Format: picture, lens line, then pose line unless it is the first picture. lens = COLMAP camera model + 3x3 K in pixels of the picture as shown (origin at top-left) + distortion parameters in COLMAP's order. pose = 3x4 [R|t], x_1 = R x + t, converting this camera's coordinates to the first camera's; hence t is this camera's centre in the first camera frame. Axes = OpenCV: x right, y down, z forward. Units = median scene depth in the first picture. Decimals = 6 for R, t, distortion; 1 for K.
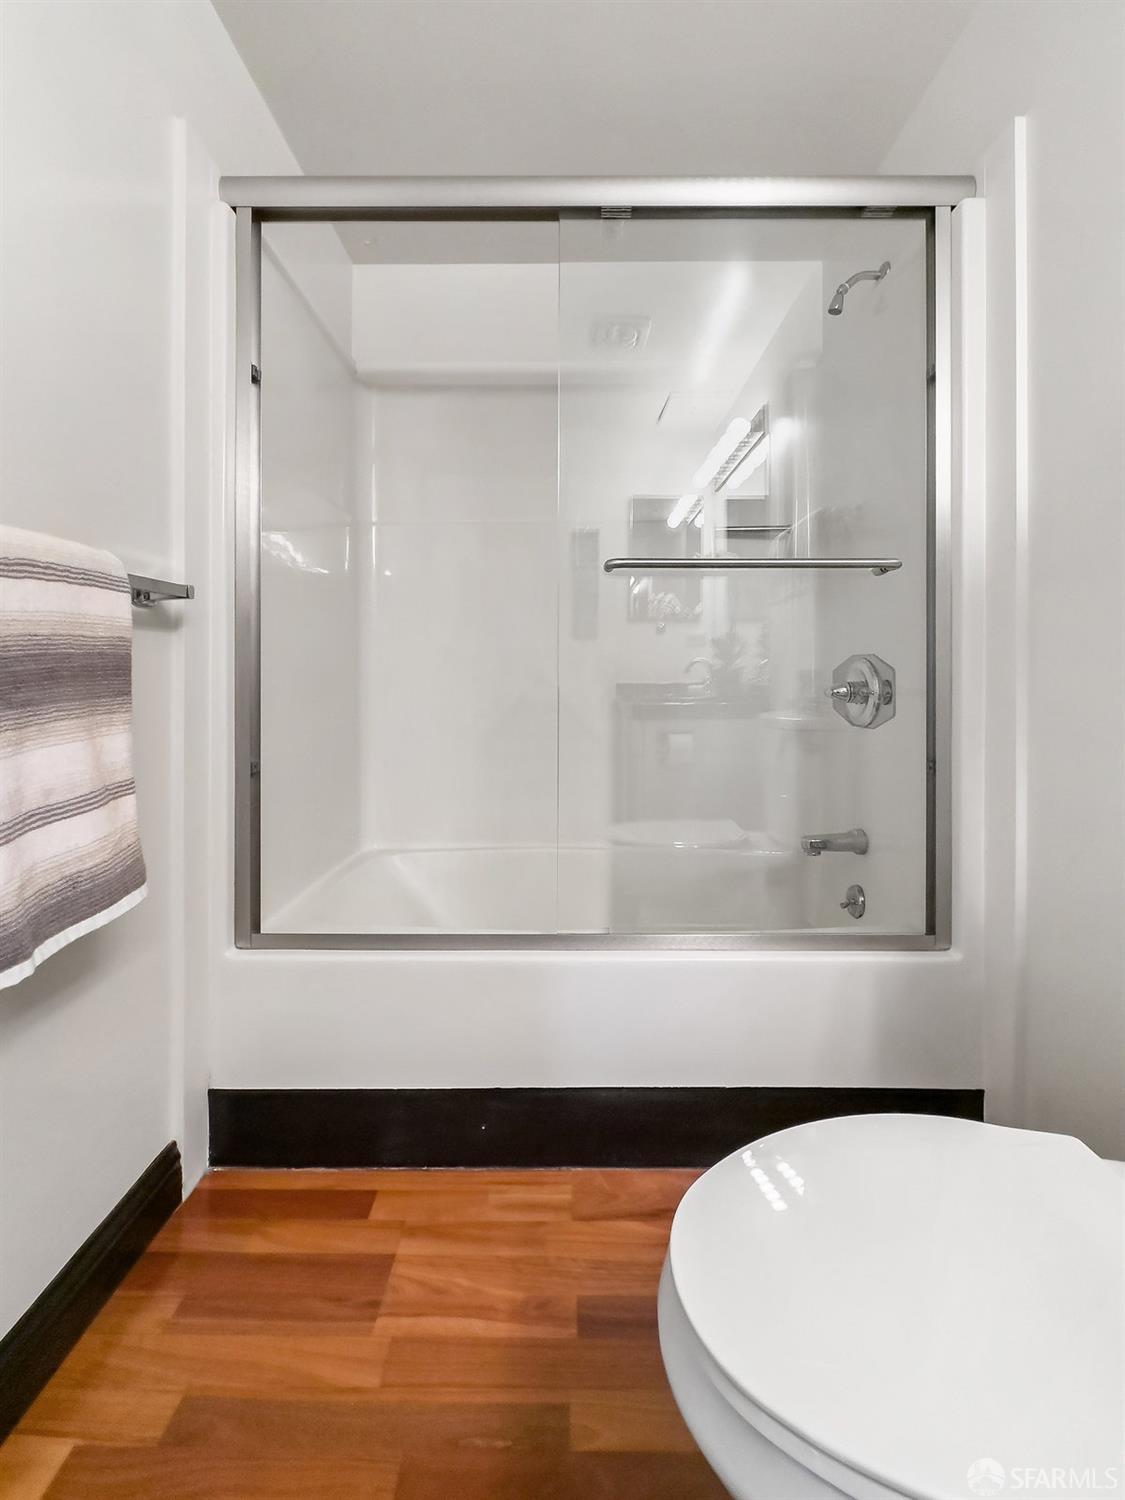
lens RADIAL K [[627.9, 0, 571.2], [0, 627.9, 669.2], [0, 0, 1]] dist [0.001021, -0.001031]
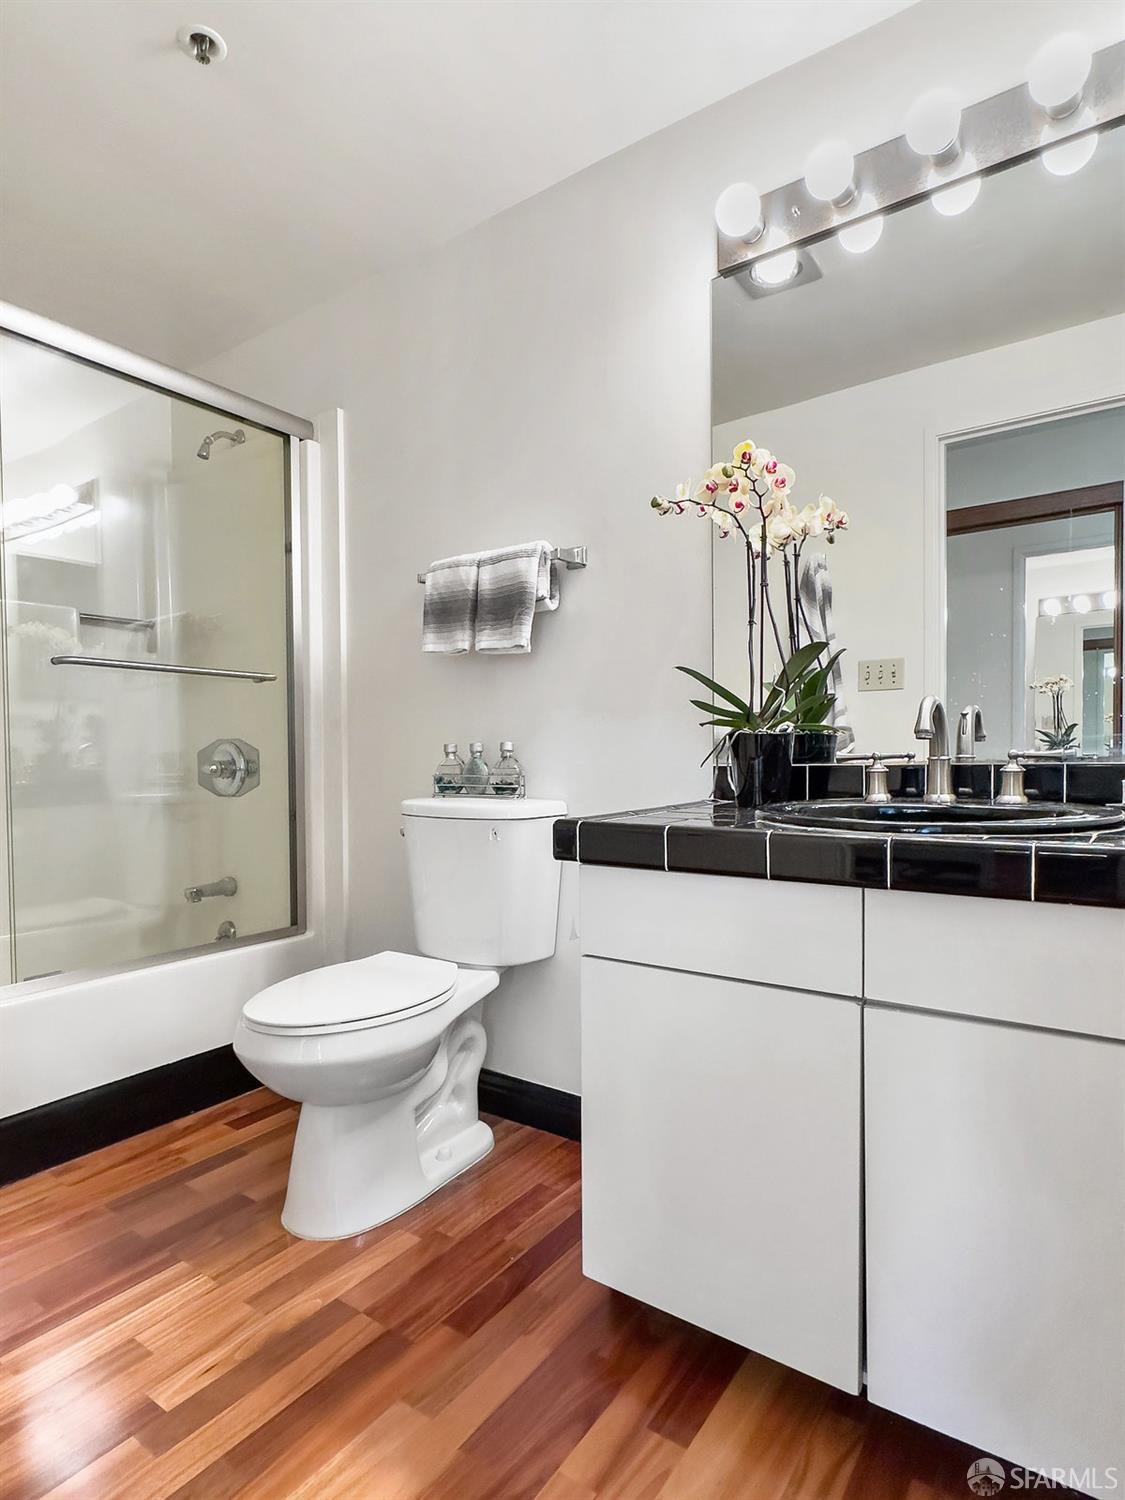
lens RADIAL K [[799.7, 0, 561.6], [0, 799.7, 752.5], [0, 0, 1]] dist [0.002408, -0.000030]
pose [[0.570776, -0.002227, 0.821103, -0.490085], [0.005460, 0.999985, -0.001083, 0.009520], [-0.821088, 0.005101, 0.570779, -0.479664]]
